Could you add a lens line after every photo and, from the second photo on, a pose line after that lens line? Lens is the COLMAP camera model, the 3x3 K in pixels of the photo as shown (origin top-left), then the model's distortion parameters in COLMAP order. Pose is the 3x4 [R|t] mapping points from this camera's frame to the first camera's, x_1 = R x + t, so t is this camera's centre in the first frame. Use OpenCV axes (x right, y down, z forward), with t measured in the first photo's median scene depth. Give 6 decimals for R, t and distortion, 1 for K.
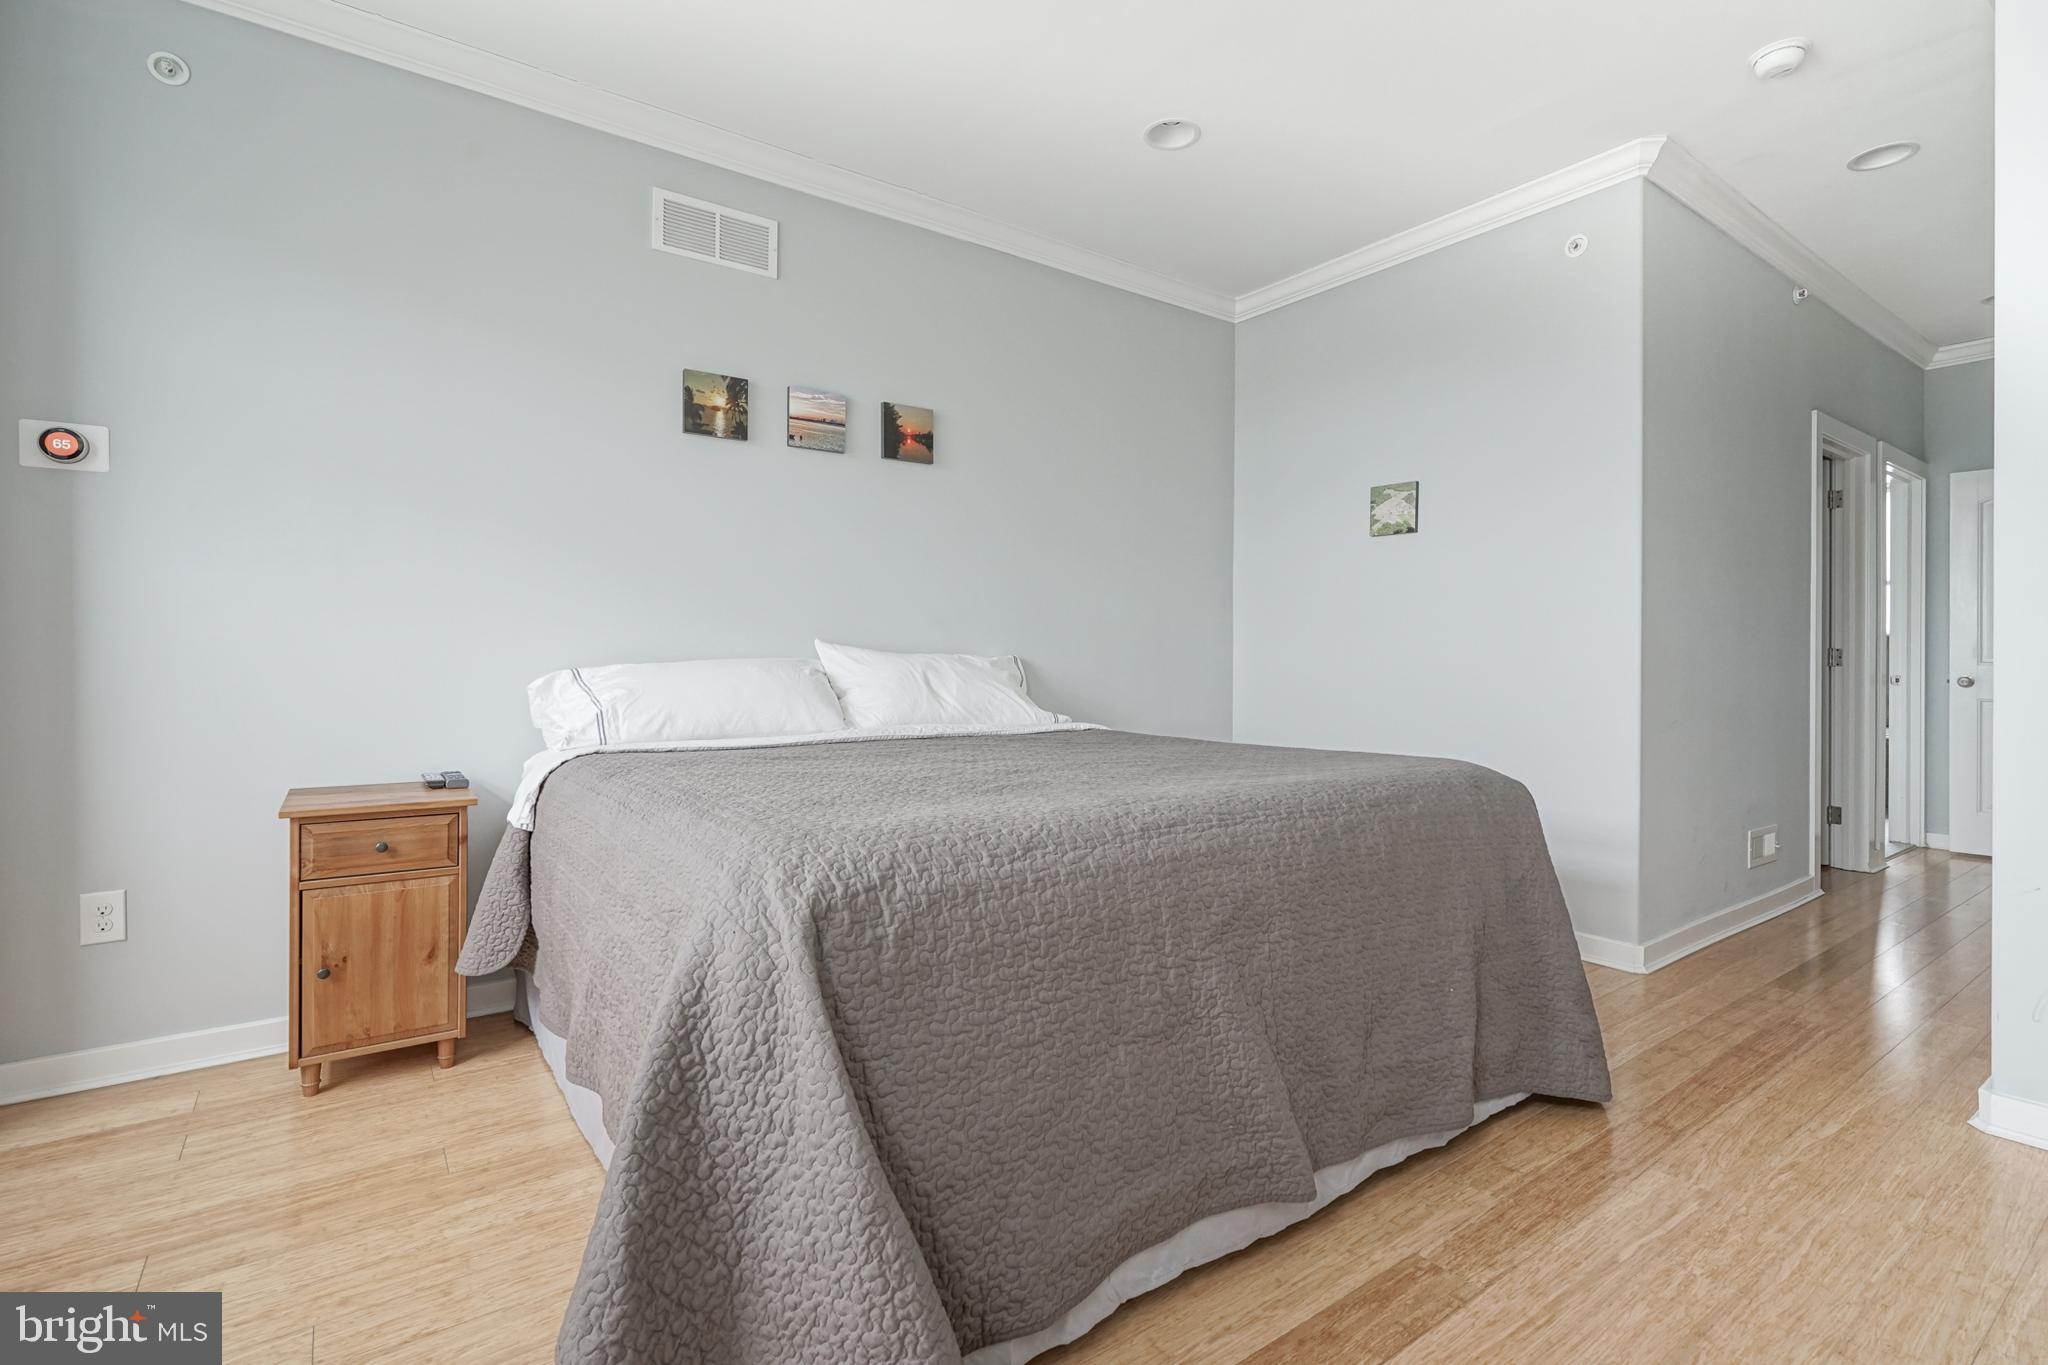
lens RADIAL K [[920.3, 0, 1014.8], [0, 920.3, 672.6], [0, 0, 1]] dist [-0.004049, 0.001119]
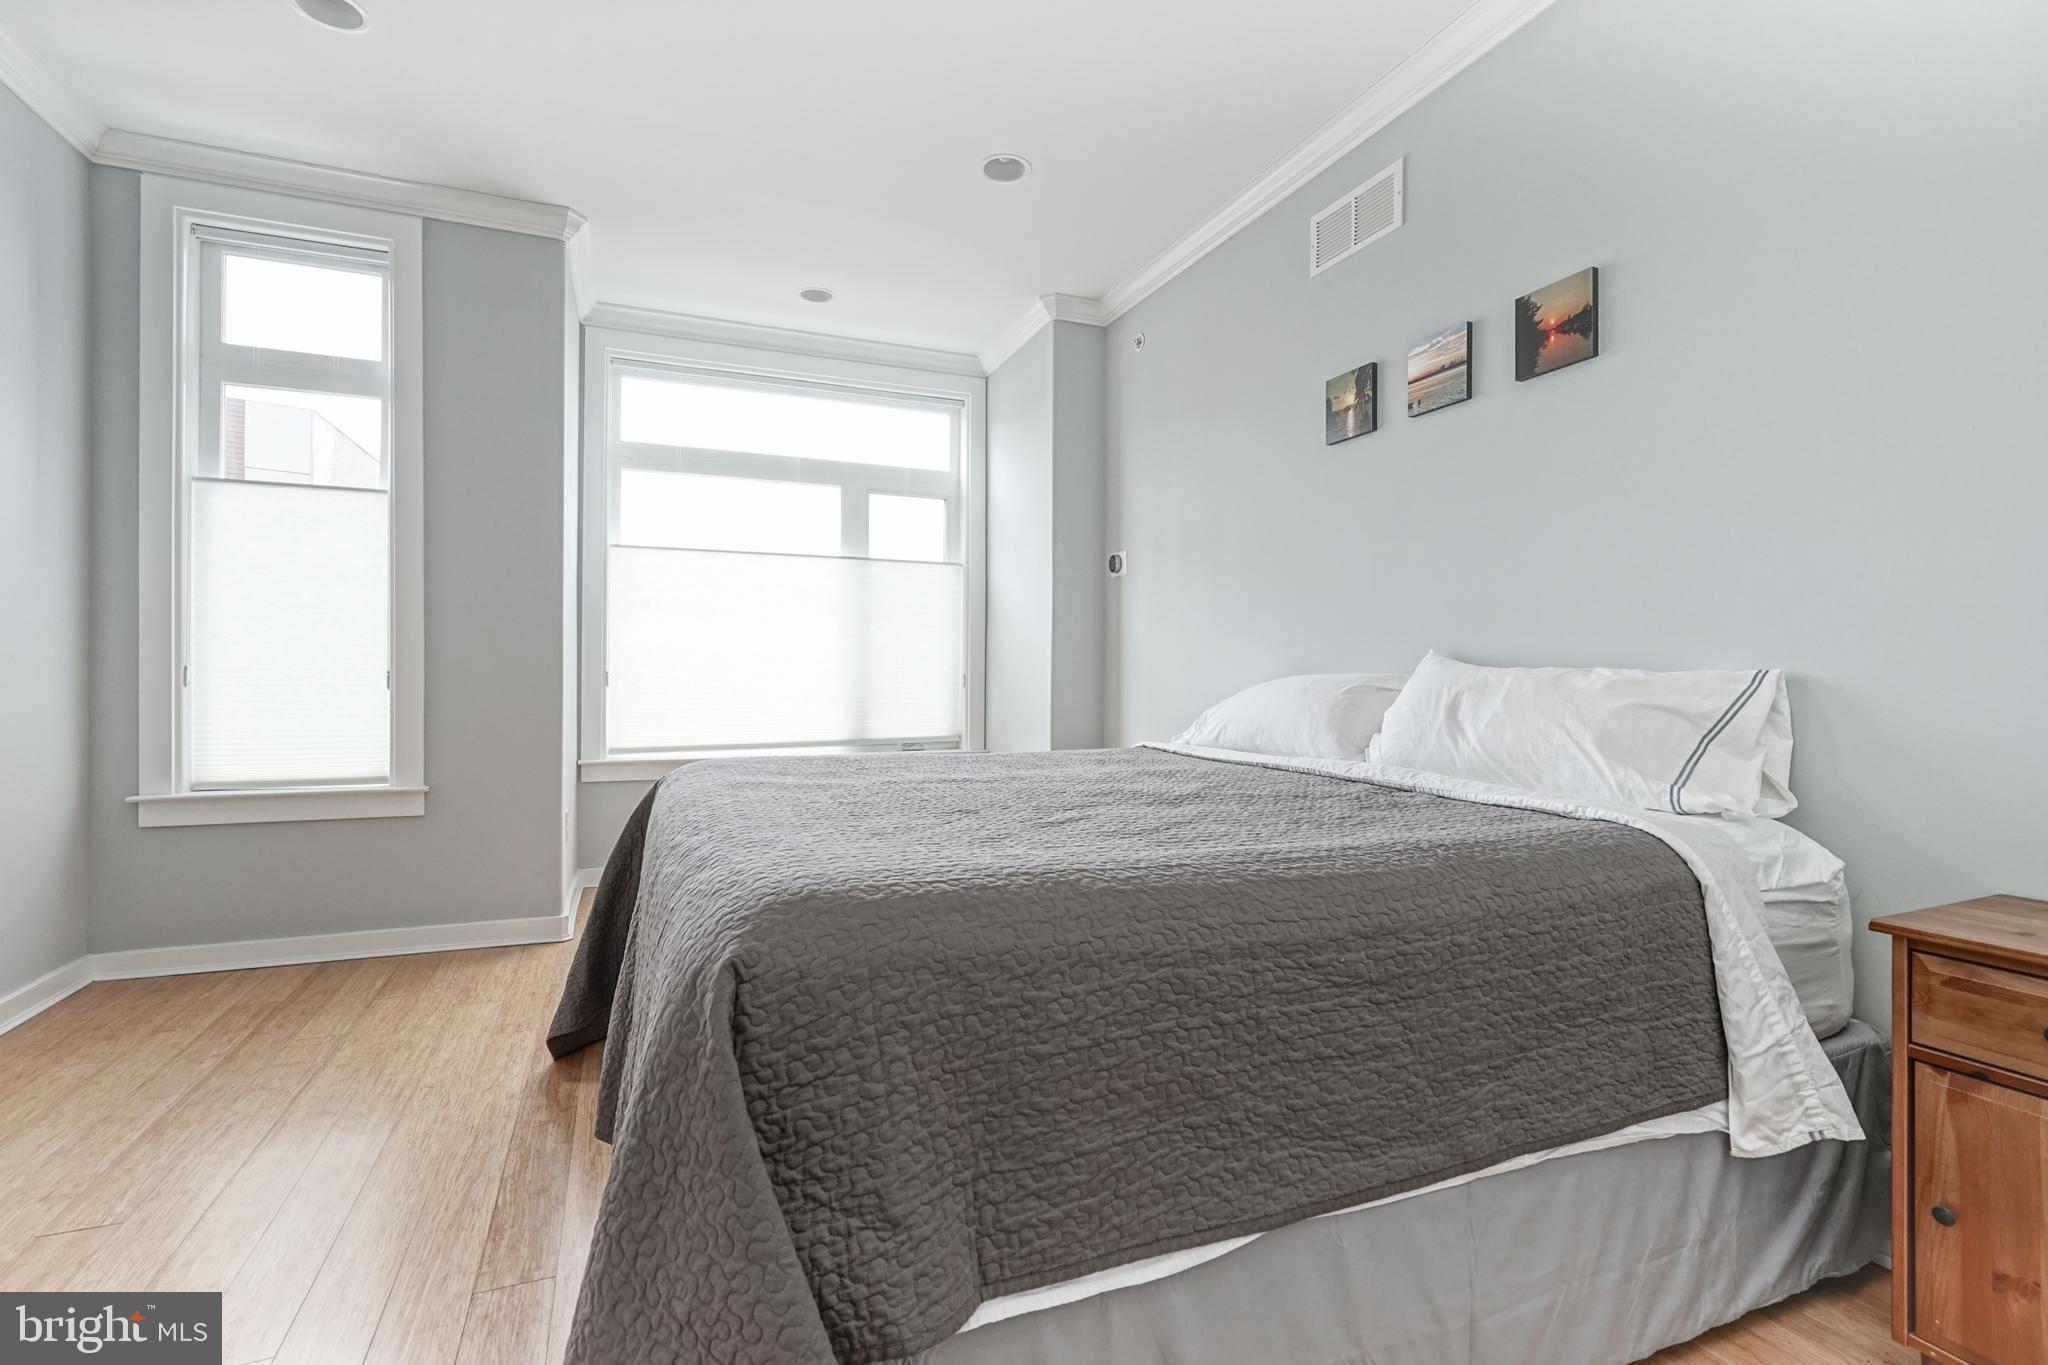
lens RADIAL K [[920.3, 0, 1023.3], [0, 920.3, 667.5], [0, 0, 1]] dist [-0.004049, 0.001119]
pose [[-0.213472, 0.004774, -0.976938, 0.658587], [-0.008434, 0.999942, 0.006730, -0.024735], [0.976913, 0.009676, -0.213419, 0.863703]]
